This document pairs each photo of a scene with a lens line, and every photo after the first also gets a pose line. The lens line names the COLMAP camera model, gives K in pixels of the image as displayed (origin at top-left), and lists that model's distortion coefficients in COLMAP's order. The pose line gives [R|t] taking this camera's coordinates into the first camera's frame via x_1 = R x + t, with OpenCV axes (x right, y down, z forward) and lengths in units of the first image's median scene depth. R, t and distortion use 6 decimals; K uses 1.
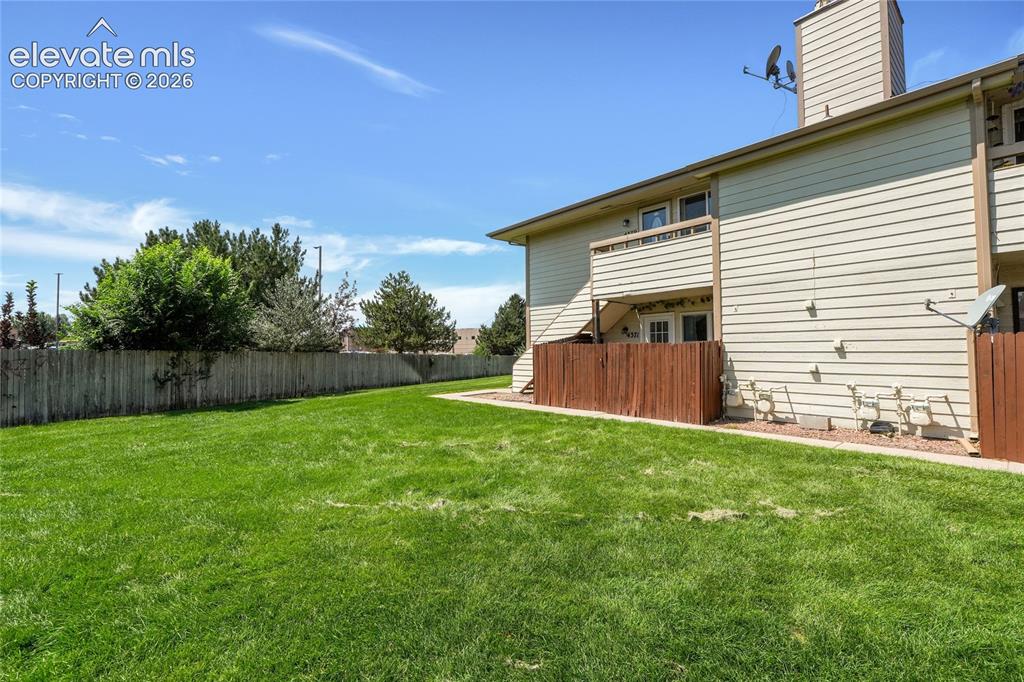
lens RADIAL K [[439.5, 0, 512.0], [0, 439.5, 341.0], [0, 0, 1]] dist [0.000309, 0.000022]
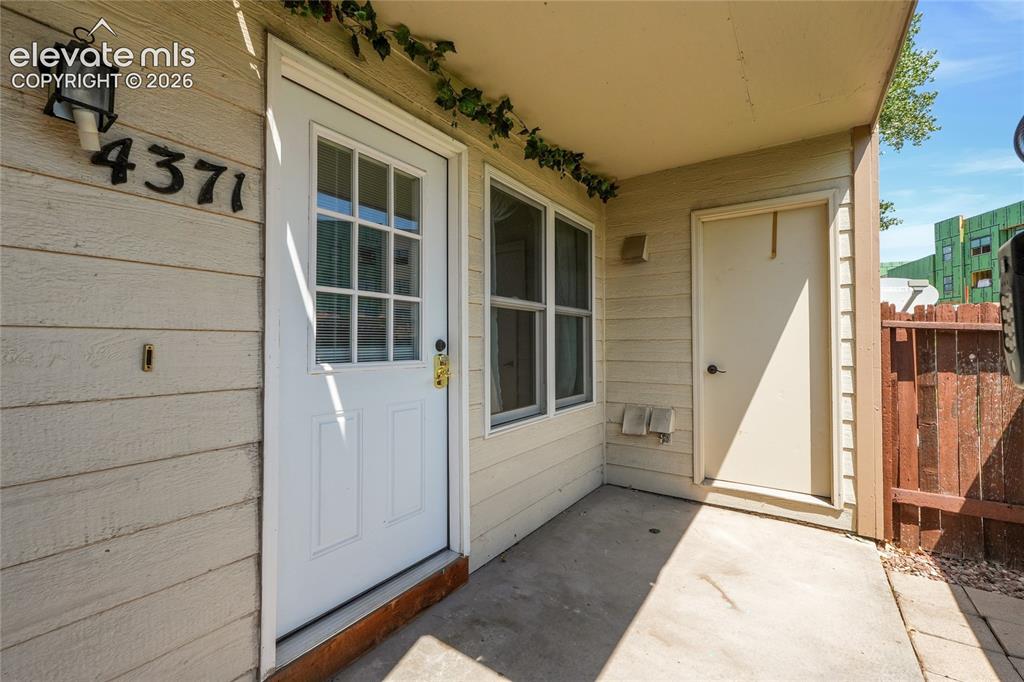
lens RADIAL K [[430.9, 0, 512.0], [0, 430.9, 341.0], [0, 0, 1]] dist [0.000138, 0.000009]
pose [[-0.251049, 0.014880, 0.967860, 0.167384], [-0.021101, 0.999560, -0.020841, 0.026944], [-0.967744, -0.025655, -0.250625, 1.002130]]
